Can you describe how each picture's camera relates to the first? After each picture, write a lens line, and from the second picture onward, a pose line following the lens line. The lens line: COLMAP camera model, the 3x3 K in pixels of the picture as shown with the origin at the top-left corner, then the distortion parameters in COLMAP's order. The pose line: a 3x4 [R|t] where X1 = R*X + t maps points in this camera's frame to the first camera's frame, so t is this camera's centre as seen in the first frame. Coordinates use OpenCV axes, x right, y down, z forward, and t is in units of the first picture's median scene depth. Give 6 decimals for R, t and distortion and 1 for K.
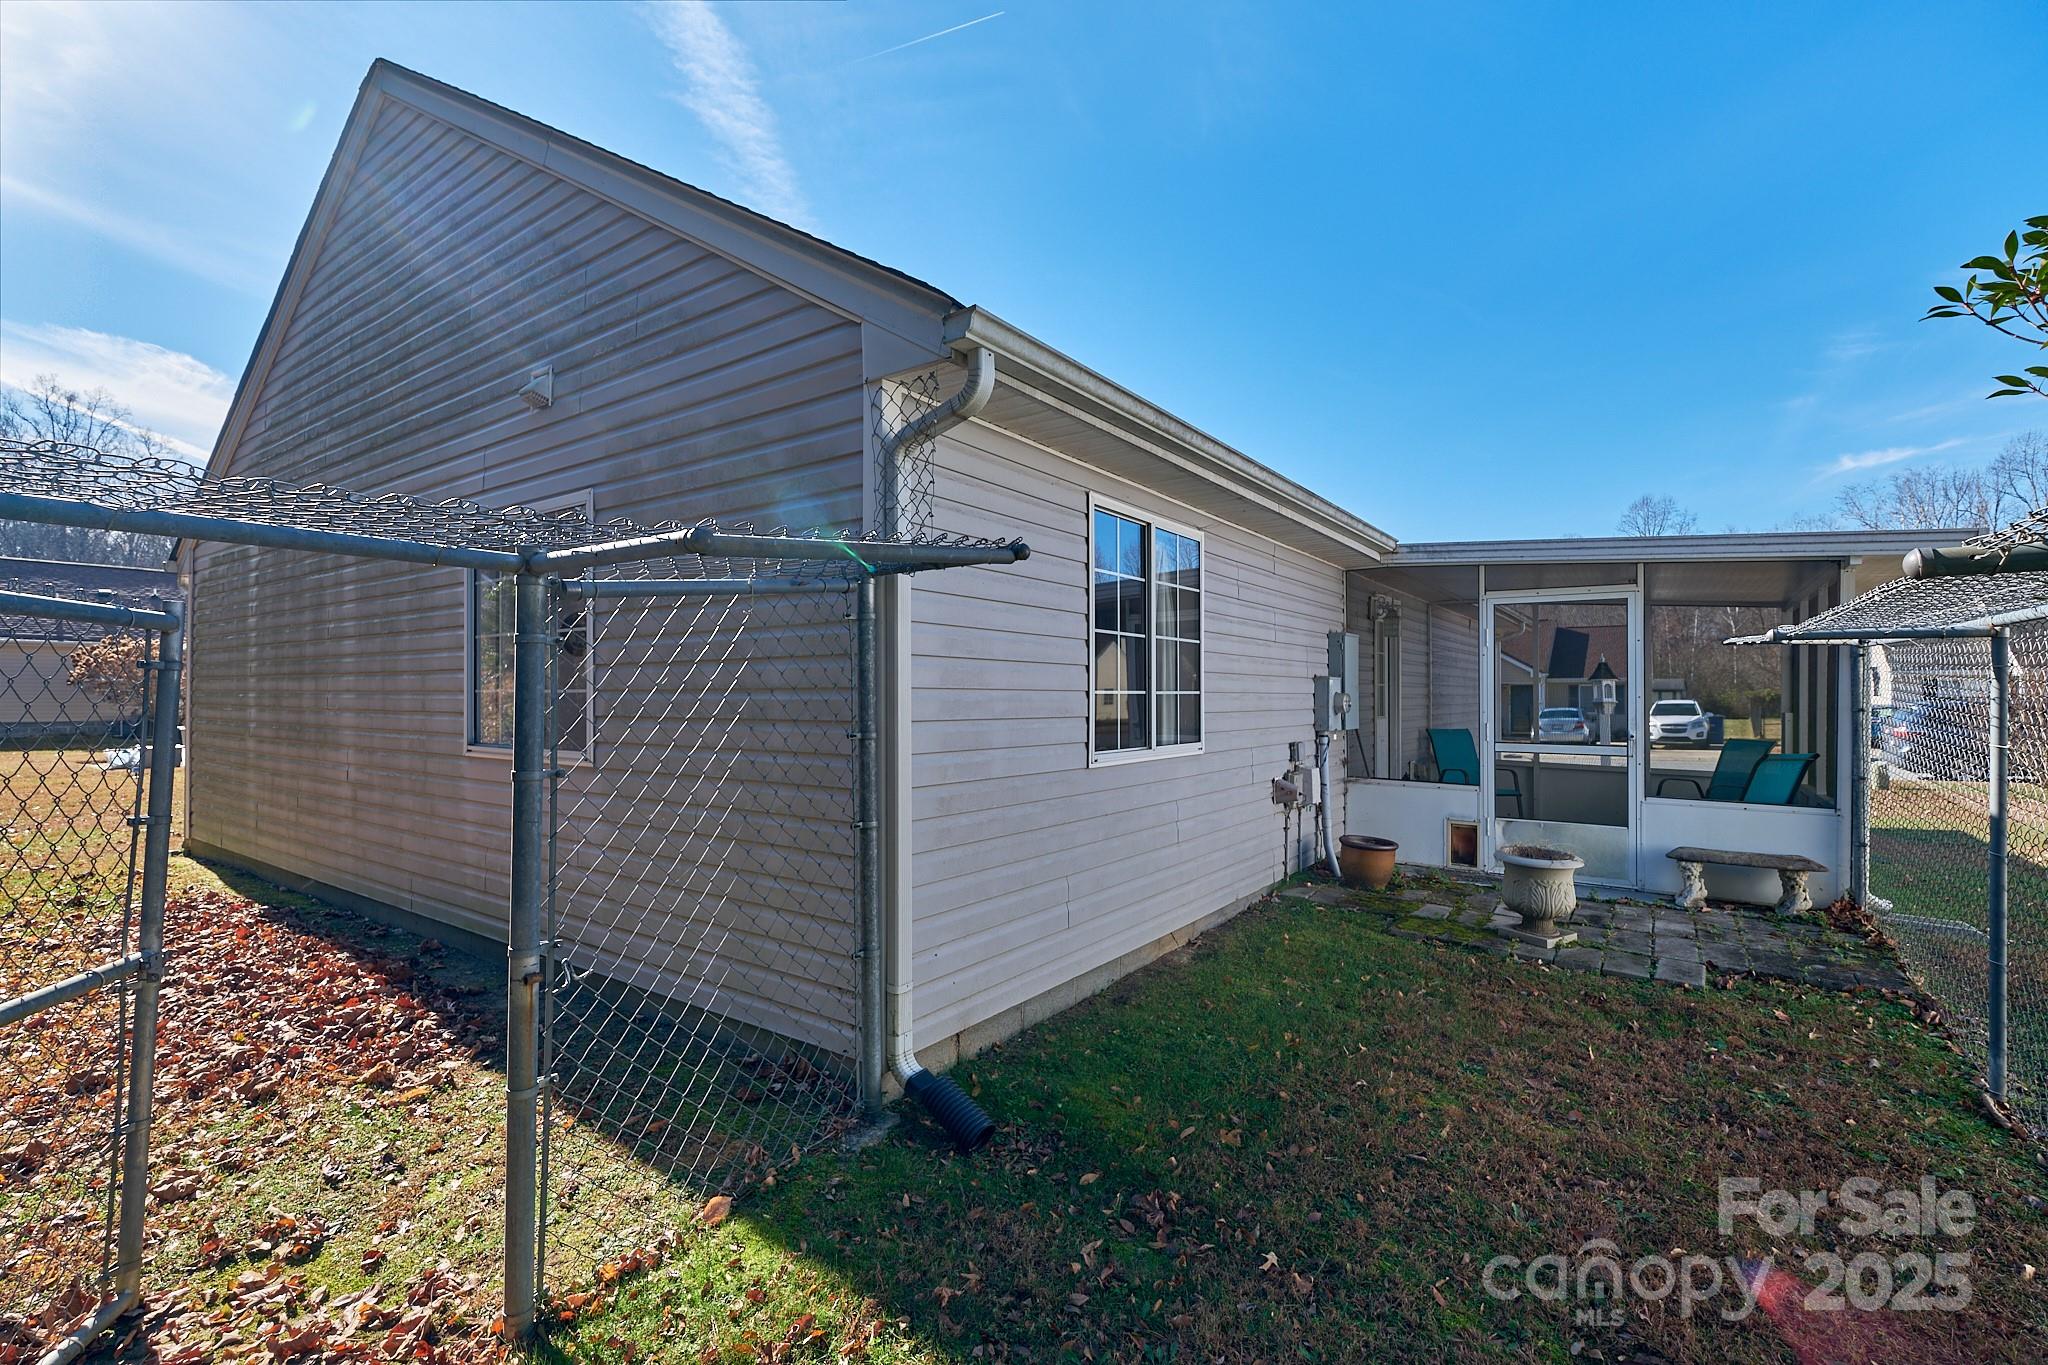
lens RADIAL K [[883.9, 0, 1024.0], [0, 883.9, 682.5], [0, 0, 1]] dist [0.000912, 0.000081]
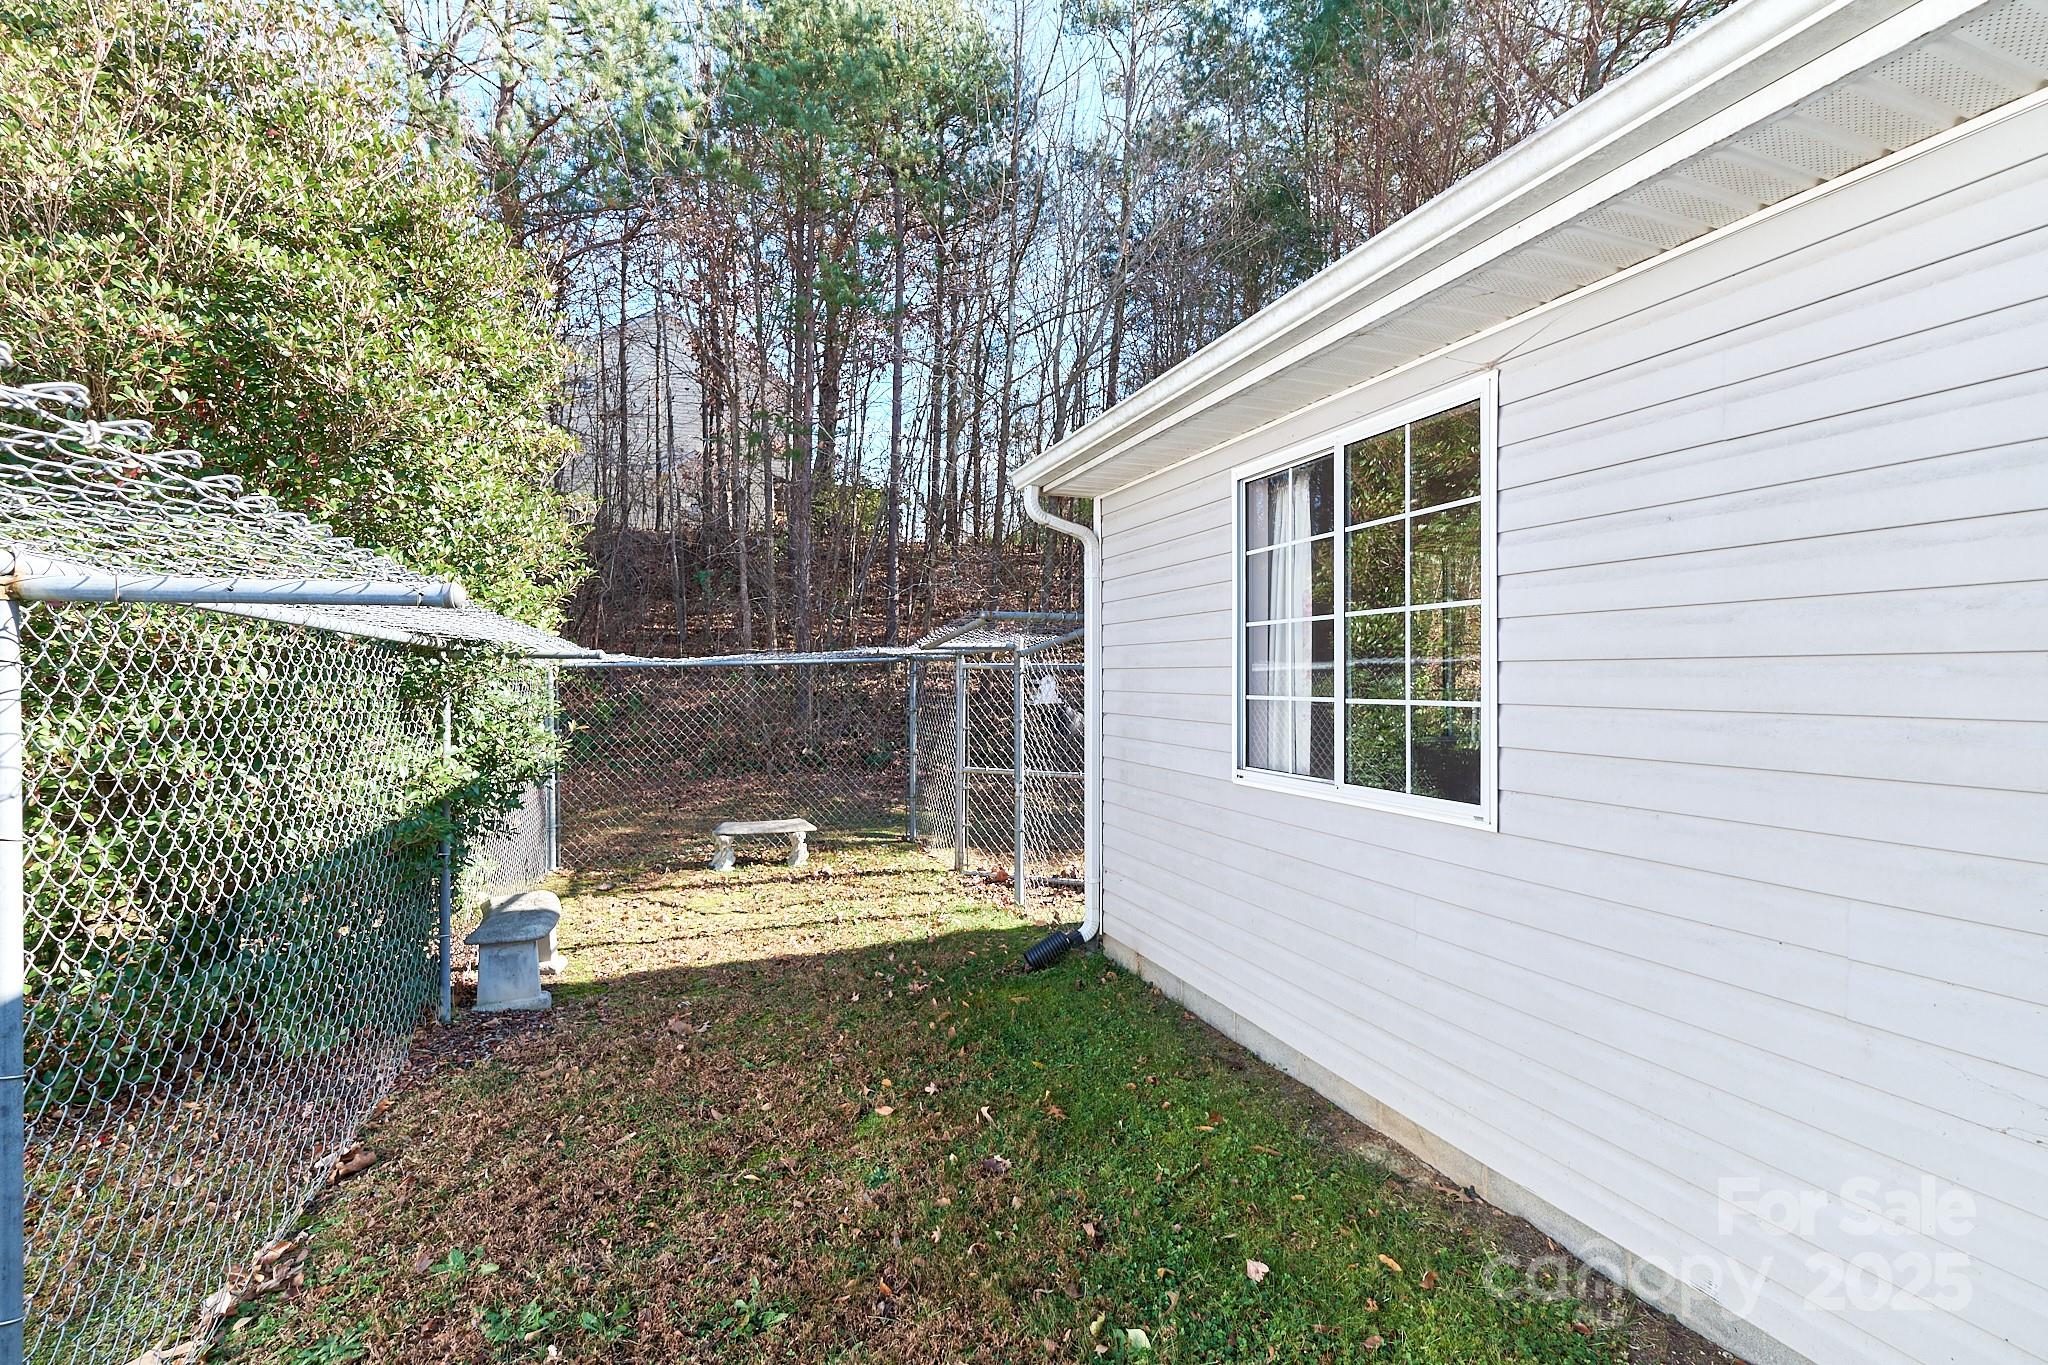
lens RADIAL K [[883.9, 0, 1024.0], [0, 883.9, 682.5], [0, 0, 1]] dist [0.000912, 0.000081]
pose [[-0.542998, -0.002779, -0.839730, 0.894256], [0.002575, 0.999984, -0.004975, -0.000349], [0.839730, -0.004864, -0.542982, 1.251436]]
